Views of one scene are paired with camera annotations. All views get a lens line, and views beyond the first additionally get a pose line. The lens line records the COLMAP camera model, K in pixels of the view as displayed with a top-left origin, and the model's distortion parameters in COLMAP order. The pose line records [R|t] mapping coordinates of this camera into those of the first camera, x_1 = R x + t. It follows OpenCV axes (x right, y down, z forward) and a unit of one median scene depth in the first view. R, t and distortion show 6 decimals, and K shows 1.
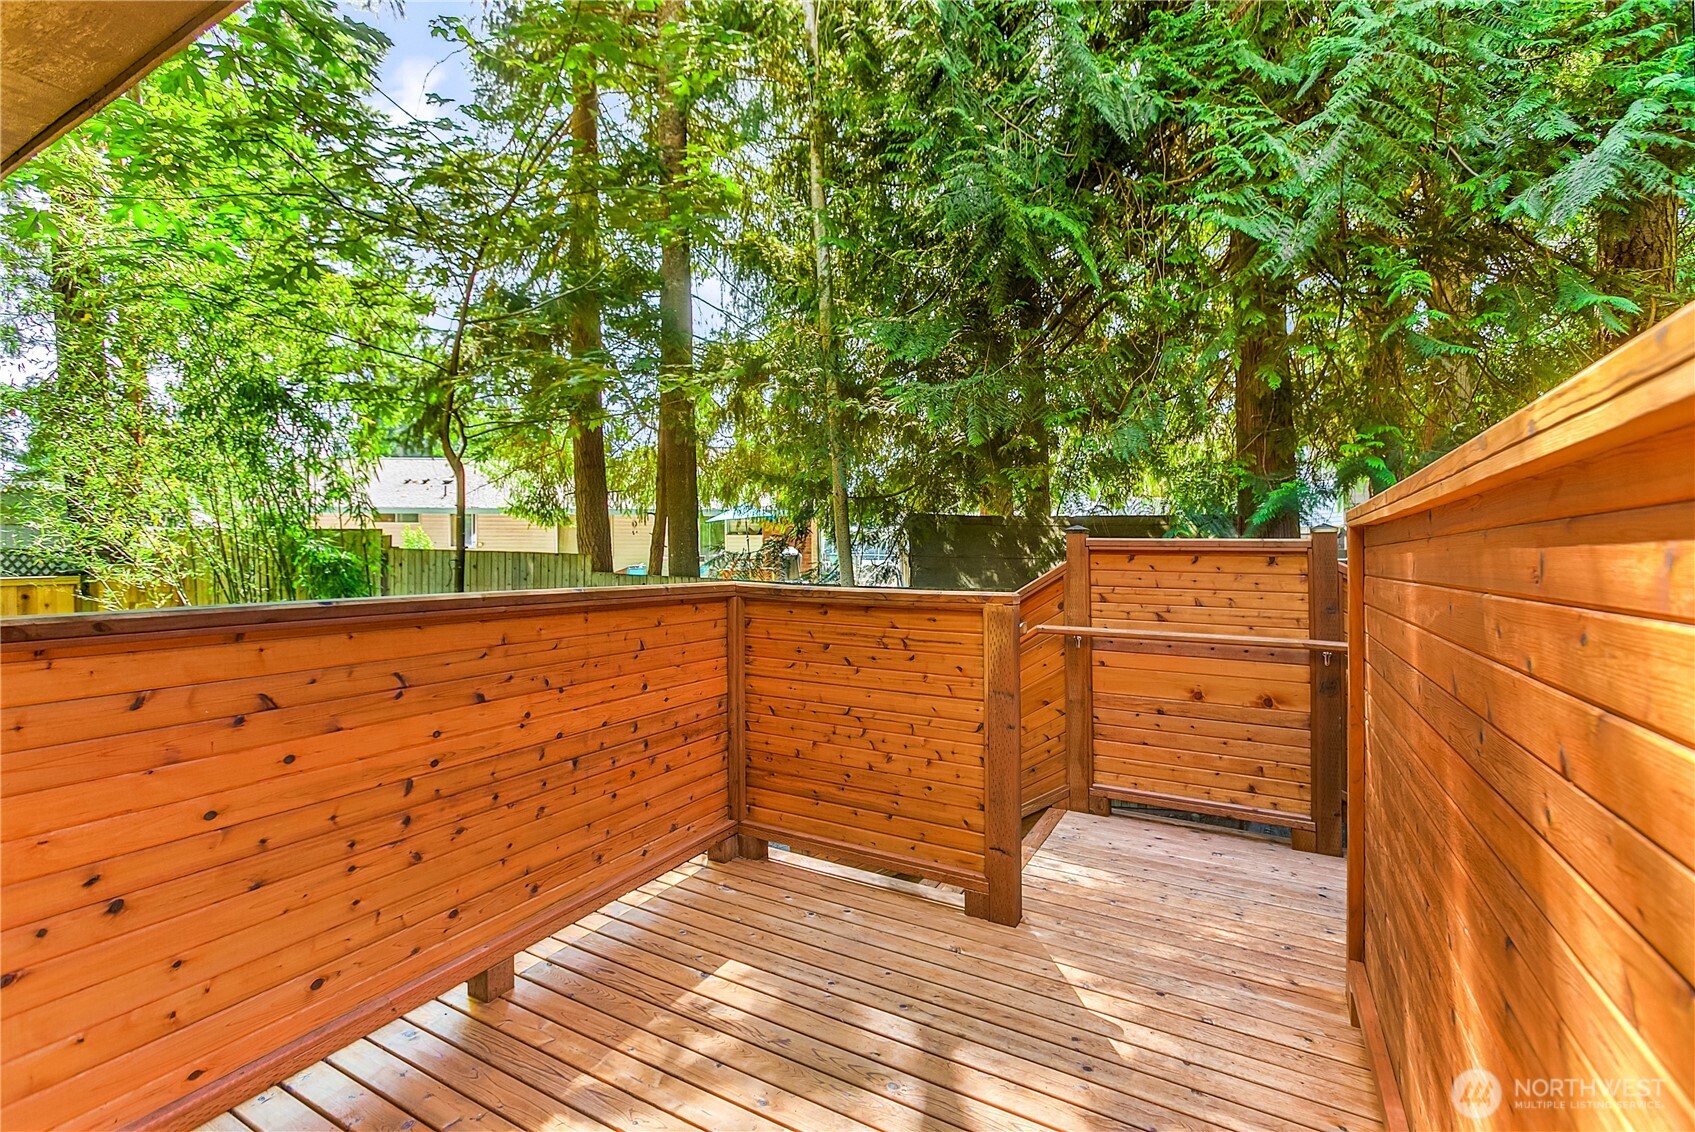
lens RADIAL K [[760.3, 0, 863.6], [0, 760.3, 549.0], [0, 0, 1]] dist [-0.004241, 0.006484]
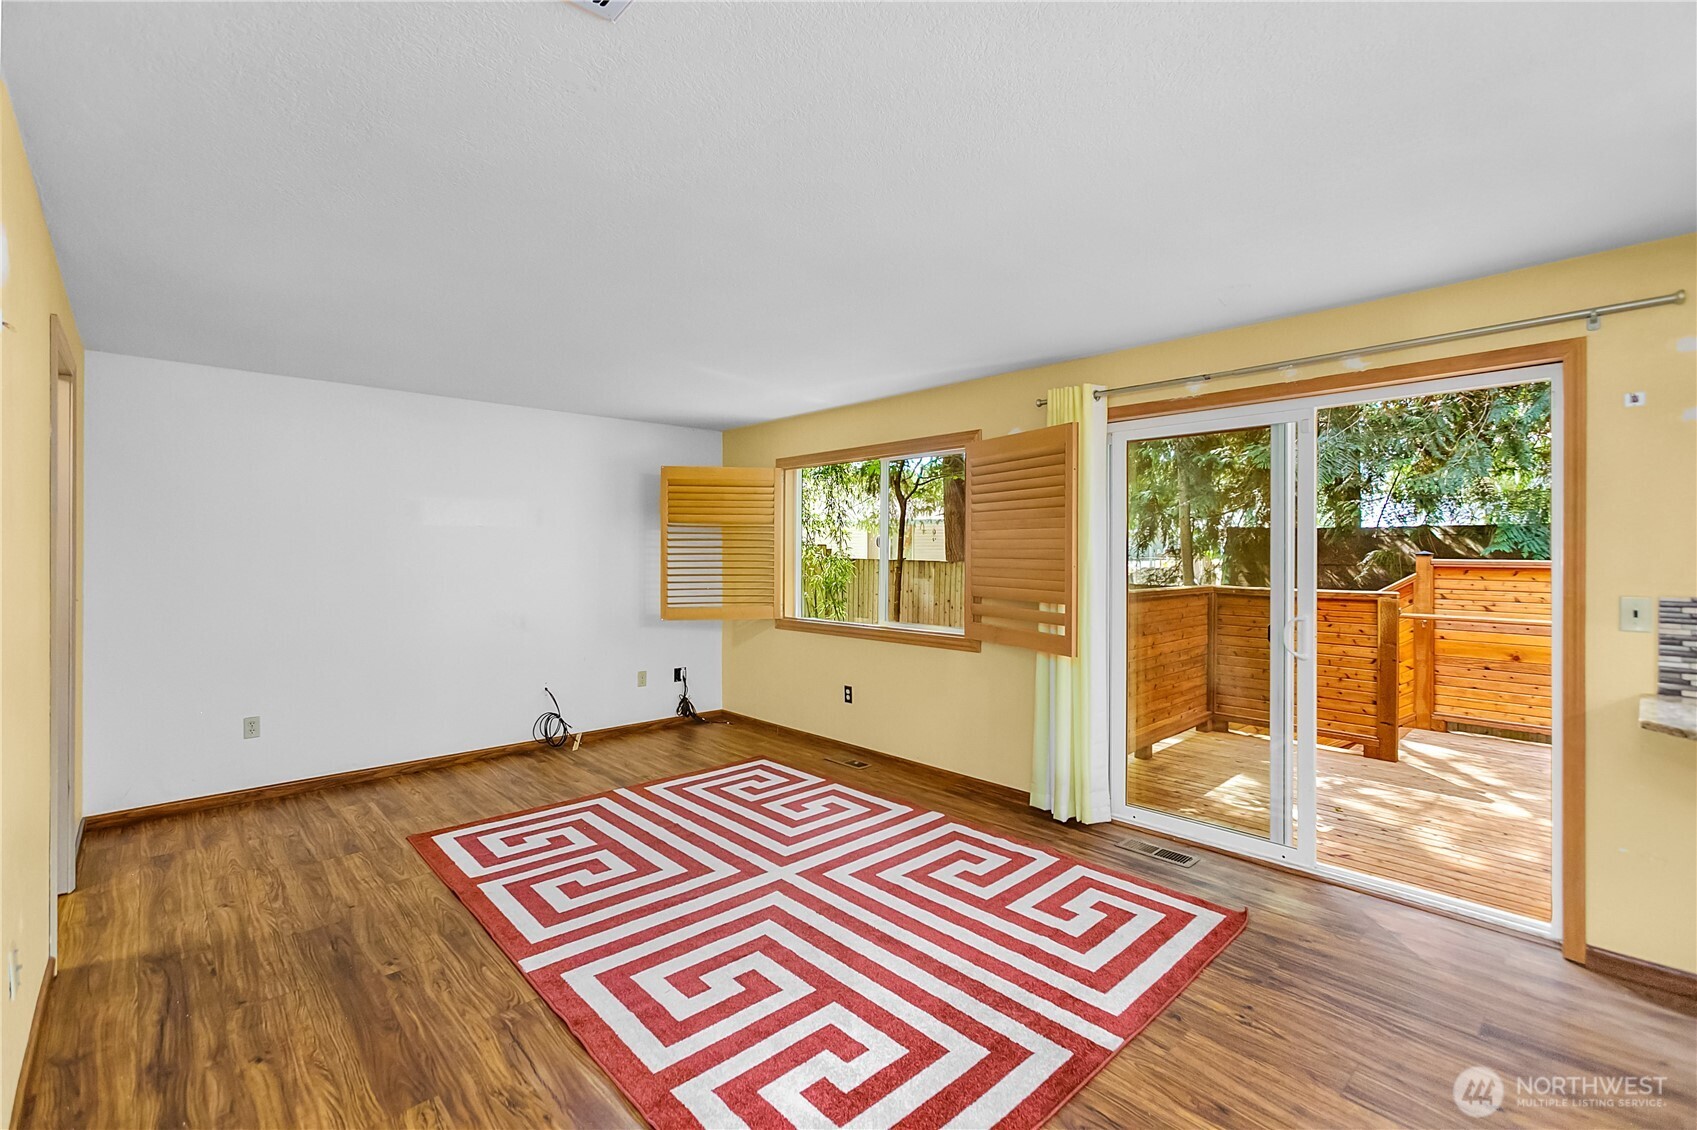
lens RADIAL K [[761.2, 0, 853.8], [0, 761.2, 562.0], [0, 0, 1]] dist [-0.004241, 0.006484]
pose [[0.949531, -0.001732, -0.313668, -0.362114], [0.007540, 0.999822, 0.017306, -0.044980], [0.313582, -0.018797, 0.949375, -0.912625]]
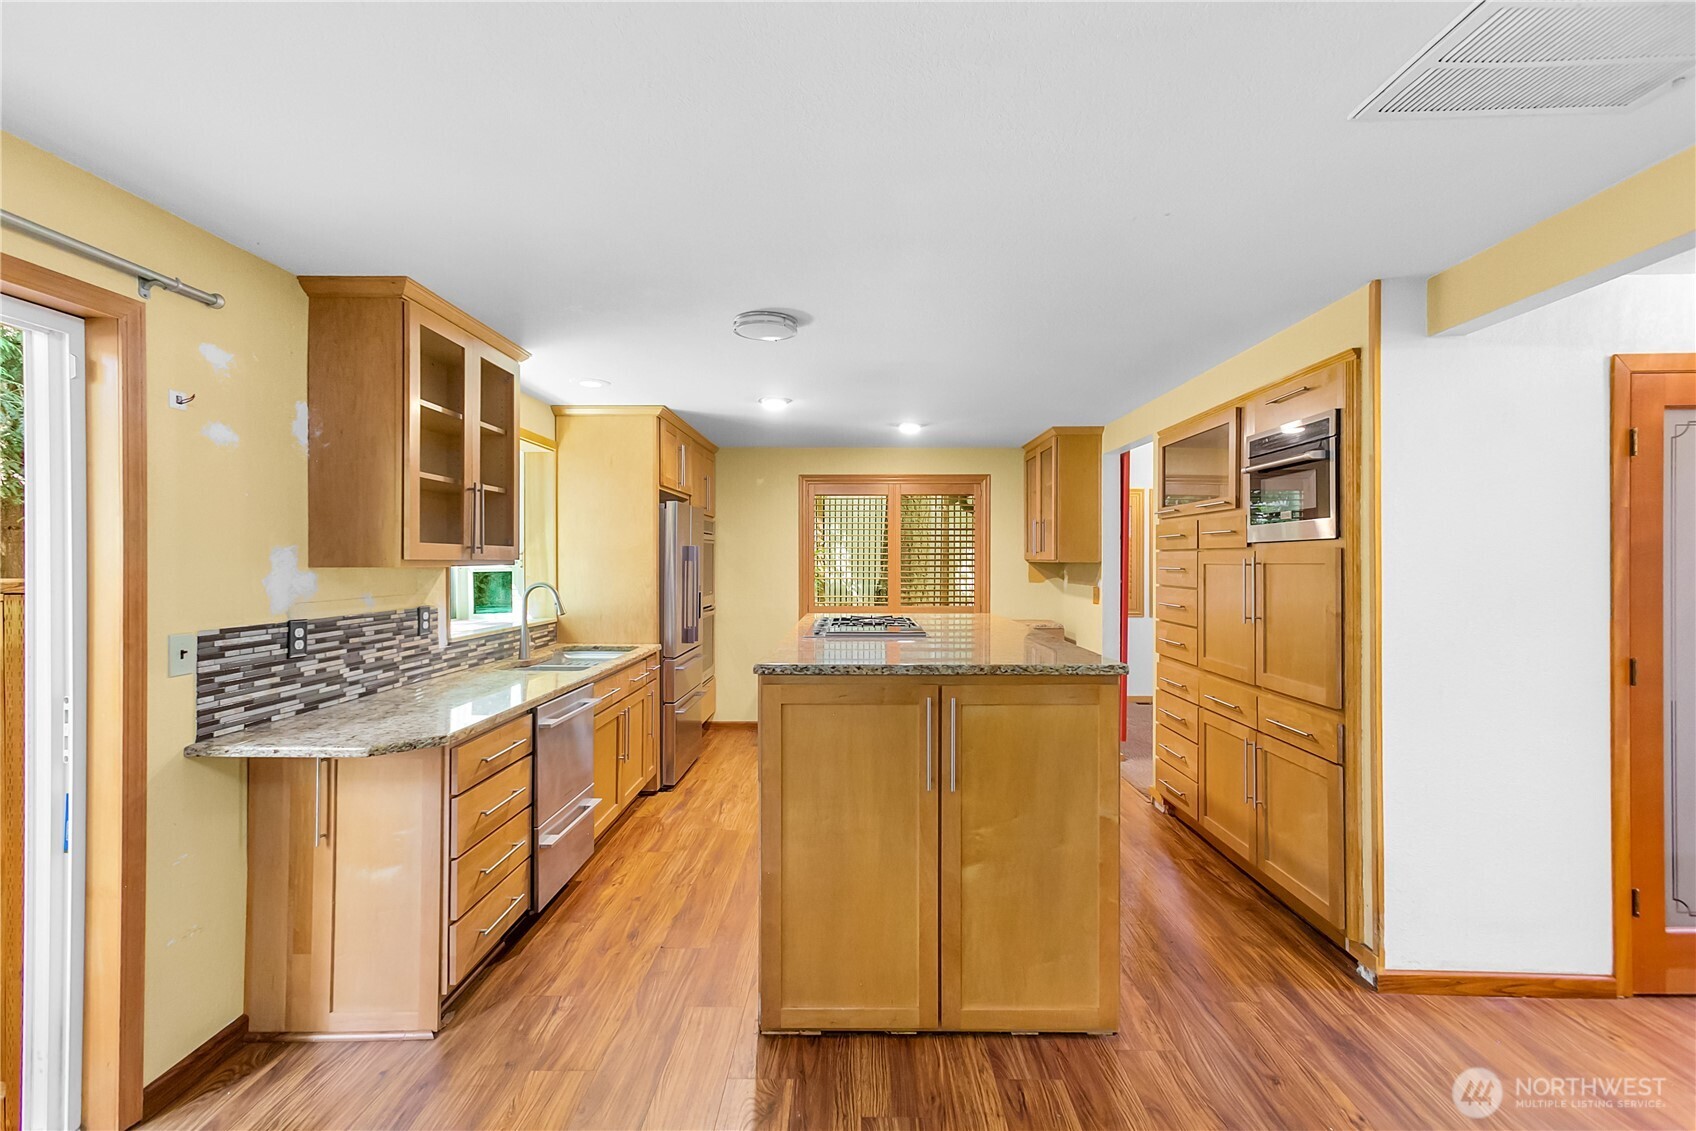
lens RADIAL K [[760.7, 0, 860.5], [0, 760.7, 558.3], [0, 0, 1]] dist [-0.004241, 0.006484]
pose [[-0.480053, -0.001901, 0.877237, -0.656784], [-0.004924, 0.999988, -0.000527, -0.055858], [-0.877225, -0.004573, -0.480057, -0.236773]]
